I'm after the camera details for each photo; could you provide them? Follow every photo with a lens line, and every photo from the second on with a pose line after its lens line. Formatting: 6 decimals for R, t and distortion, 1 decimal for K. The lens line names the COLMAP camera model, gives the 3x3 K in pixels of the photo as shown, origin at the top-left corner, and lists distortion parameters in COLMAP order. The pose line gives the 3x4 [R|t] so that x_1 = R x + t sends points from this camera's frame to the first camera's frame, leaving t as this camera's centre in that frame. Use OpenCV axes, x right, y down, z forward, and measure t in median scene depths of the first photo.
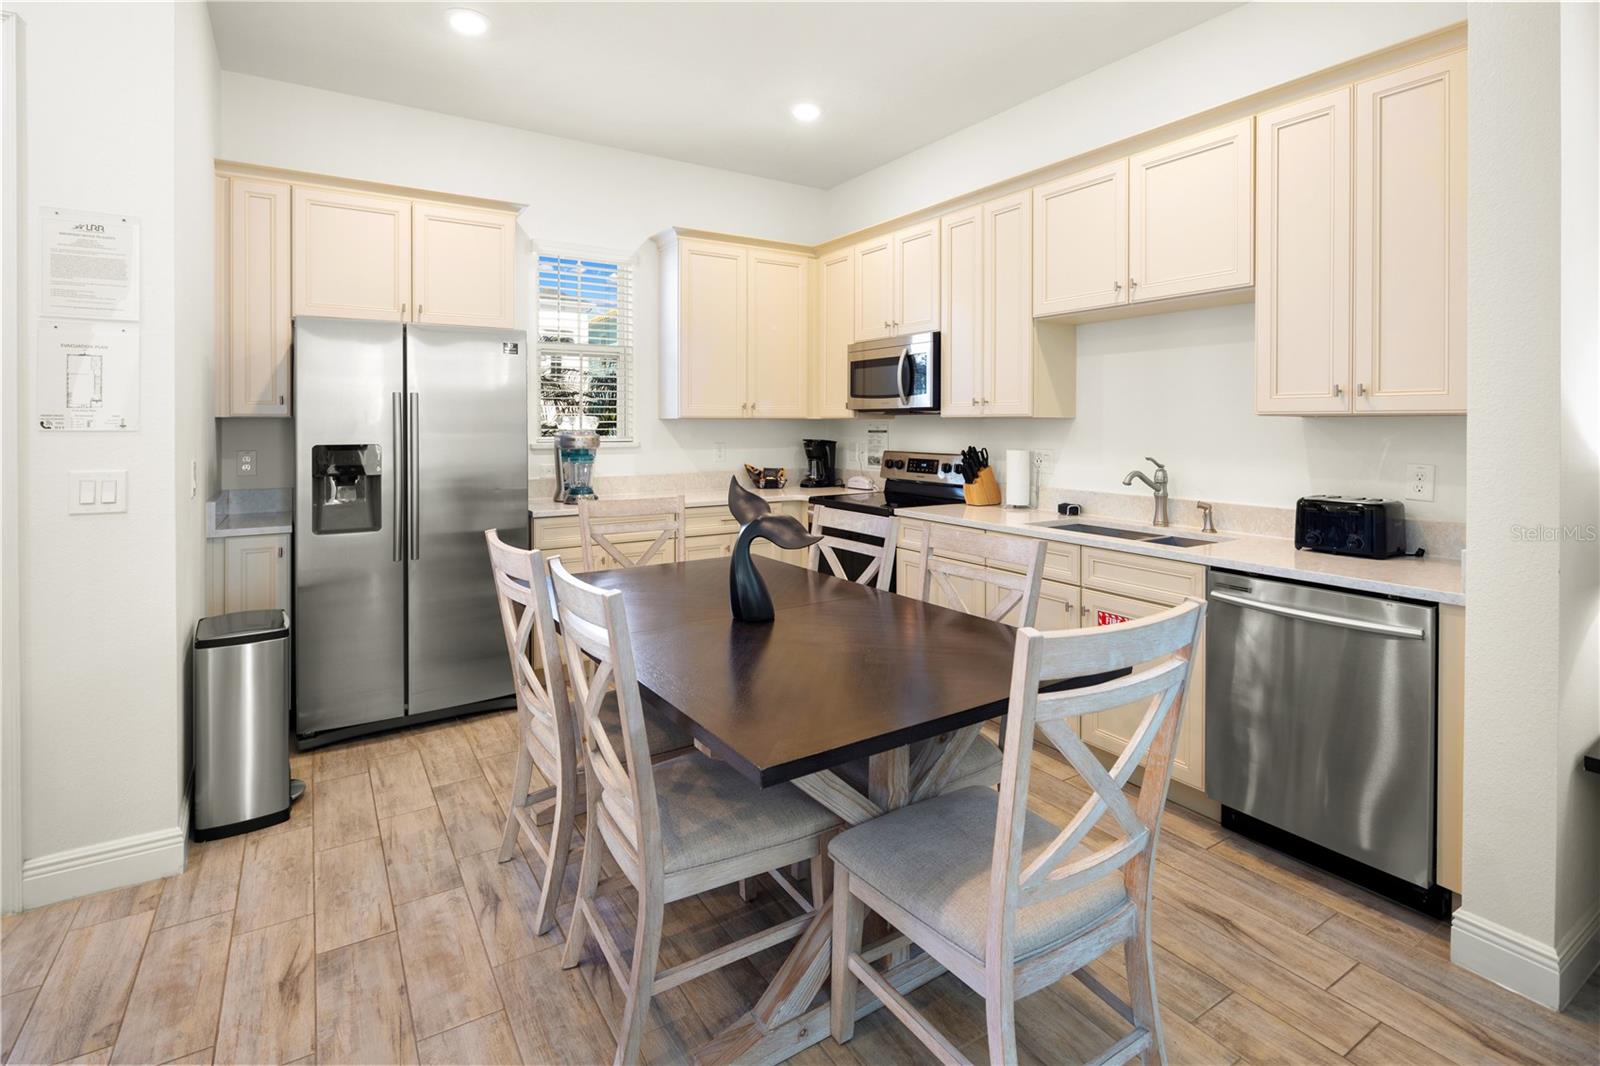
lens RADIAL K [[774.2, 0, 800.0], [0, 774.2, 533.0], [0, 0, 1]] dist [0.042642, -0.000050]
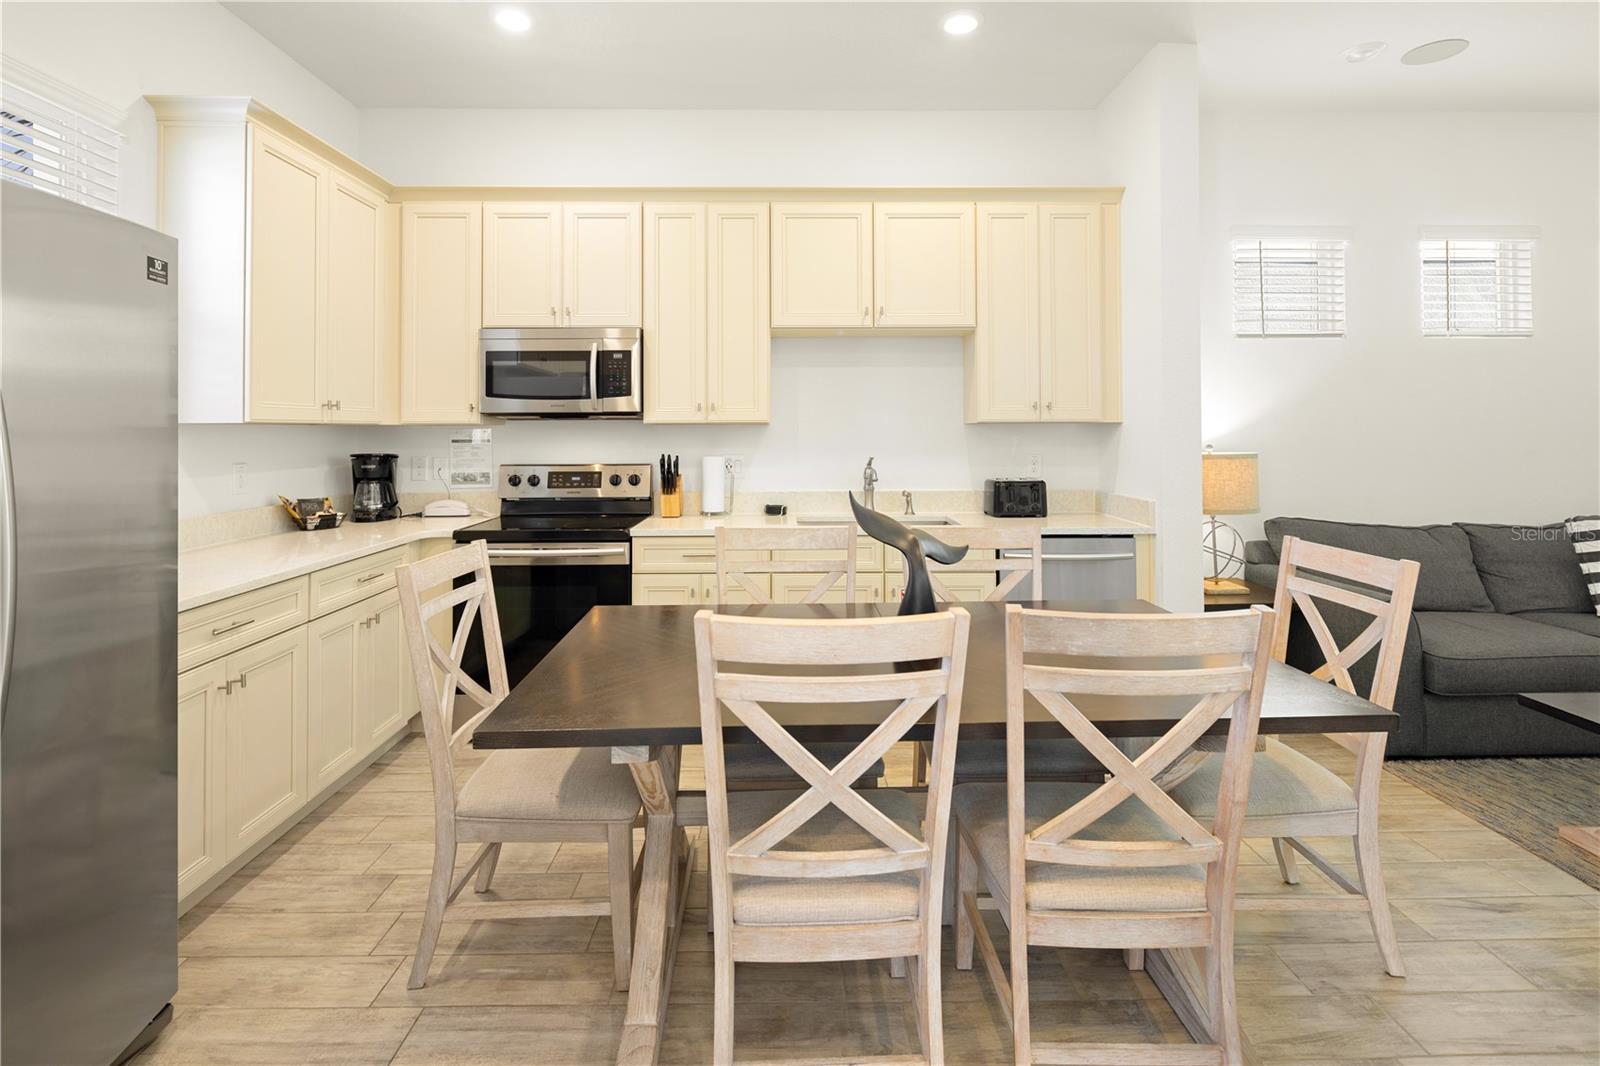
lens RADIAL K [[790.7, 0, 800.0], [0, 790.7, 533.0], [0, 0, 1]] dist [0.005693, 0.000257]
pose [[0.518907, -0.111257, 0.847560, -0.510145], [0.126751, 0.990548, 0.052425, -0.047361], [-0.845381, 0.080226, 0.528104, 0.369026]]
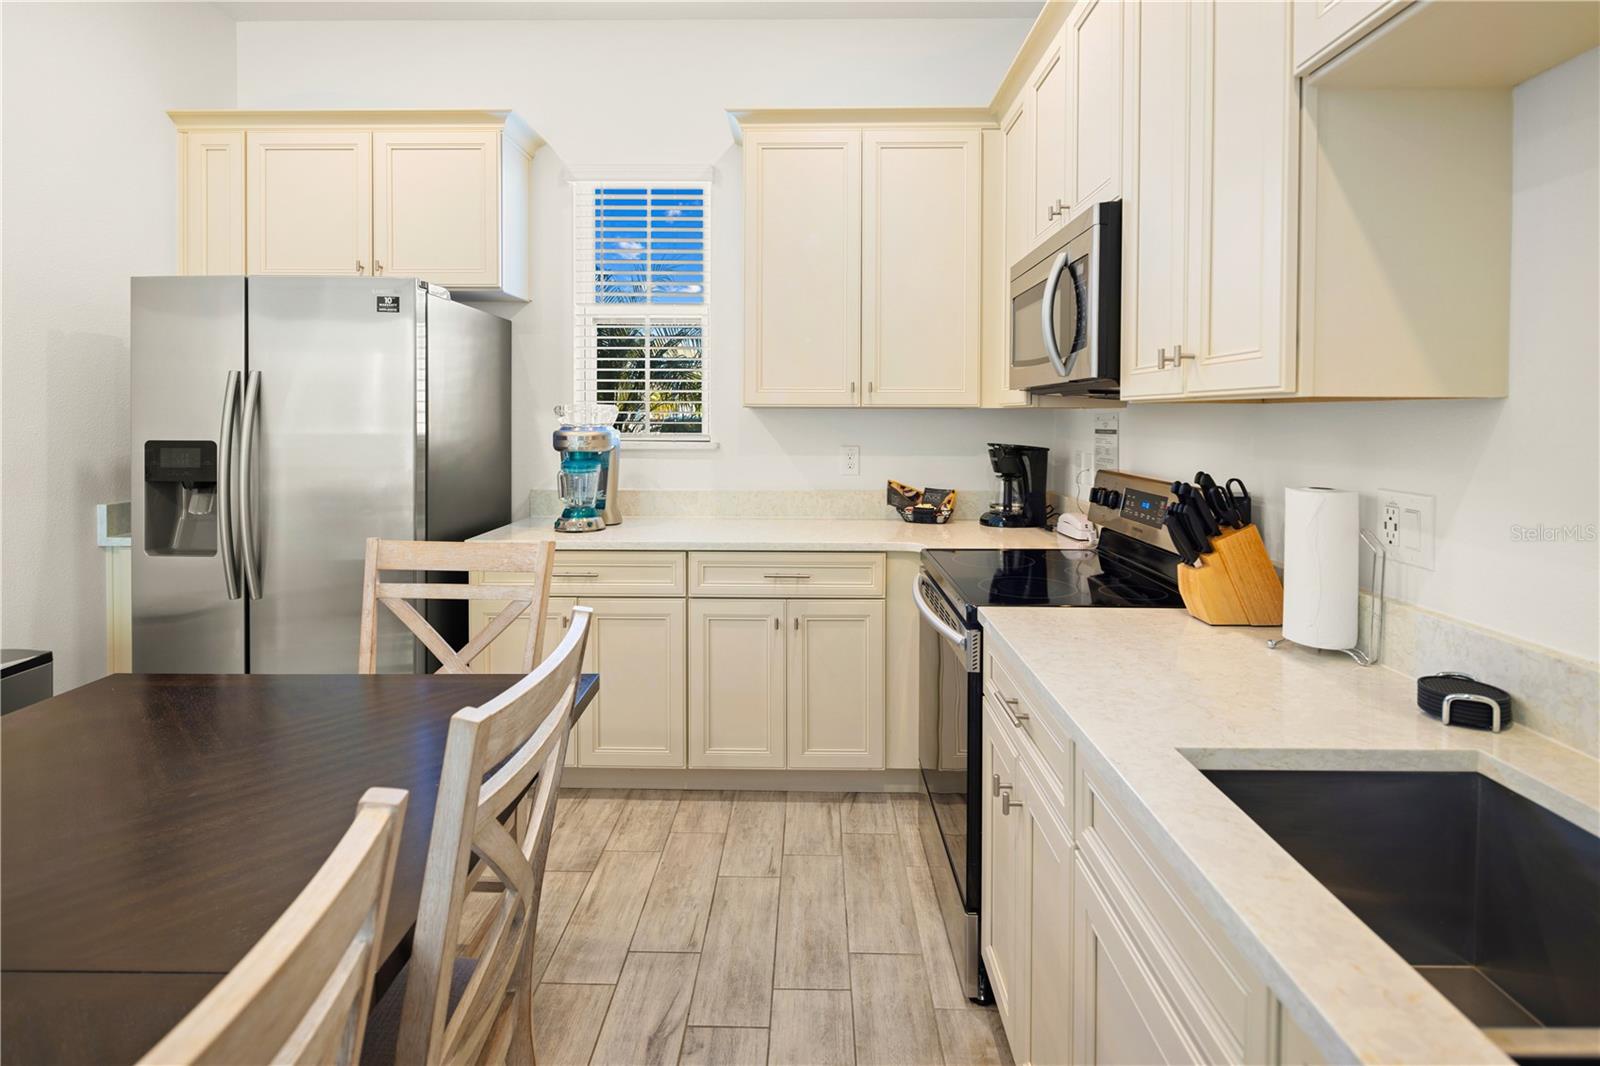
lens RADIAL K [[760.6, 0, 802.2], [0, 760.6, 515.5], [0, 0, 1]] dist [-0.001656, 0.000070]
pose [[0.841890, 0.073497, -0.534621, 0.257225], [-0.081536, 0.996633, 0.008614, -0.075845], [0.533454, 0.036340, 0.845048, 0.548499]]
